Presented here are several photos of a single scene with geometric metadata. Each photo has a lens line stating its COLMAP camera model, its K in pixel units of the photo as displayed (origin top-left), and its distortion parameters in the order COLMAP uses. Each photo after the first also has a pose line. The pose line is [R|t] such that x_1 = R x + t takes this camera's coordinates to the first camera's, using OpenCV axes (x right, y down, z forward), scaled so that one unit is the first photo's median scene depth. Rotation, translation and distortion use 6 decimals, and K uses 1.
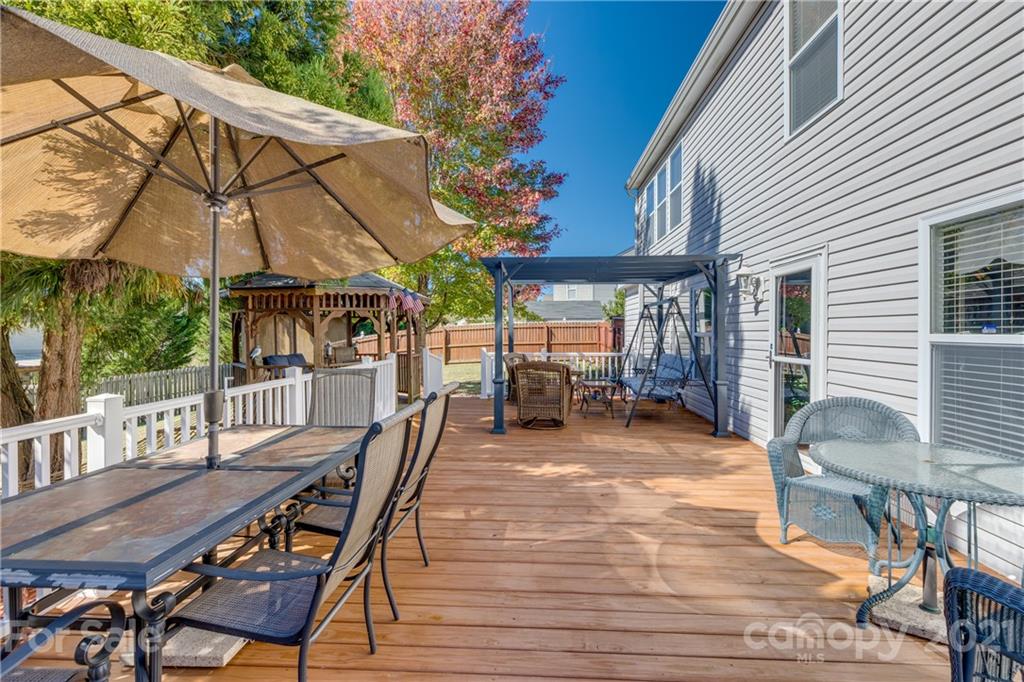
lens RADIAL K [[456.0, 0, 516.8], [0, 456.0, 338.8], [0, 0, 1]] dist [0.002154, 0.000174]
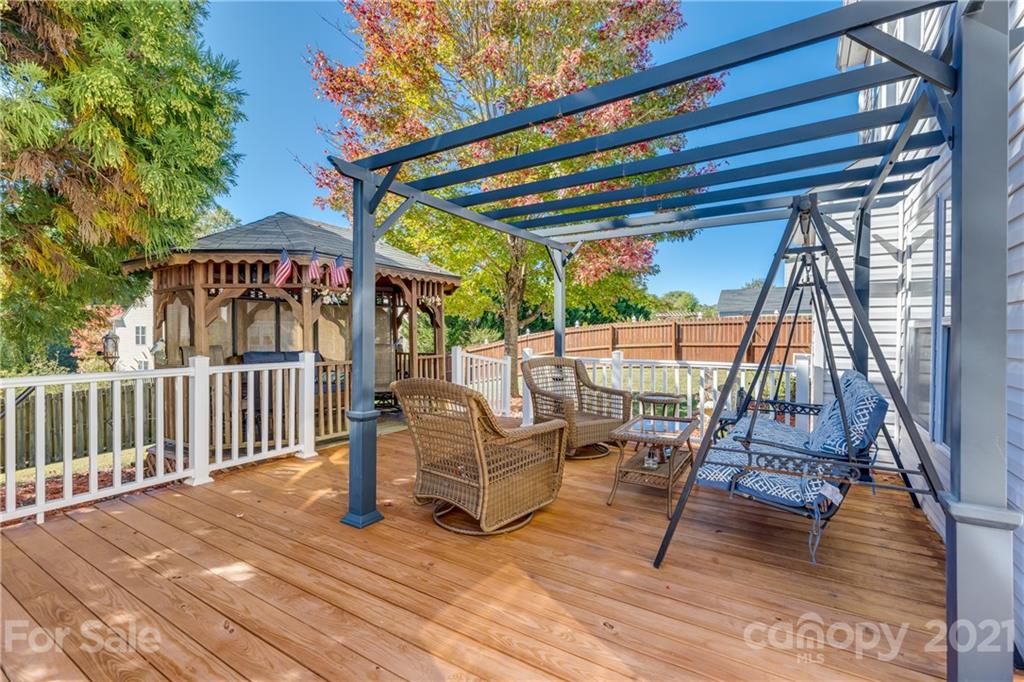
lens RADIAL K [[456.0, 0, 503.9], [0, 456.0, 341.8], [0, 0, 1]] dist [0.002154, 0.000174]
pose [[0.866204, 0.009588, -0.499598, 0.313603], [-0.004613, 0.999927, 0.011193, 0.009135], [0.499669, -0.007391, 0.866185, 0.615747]]
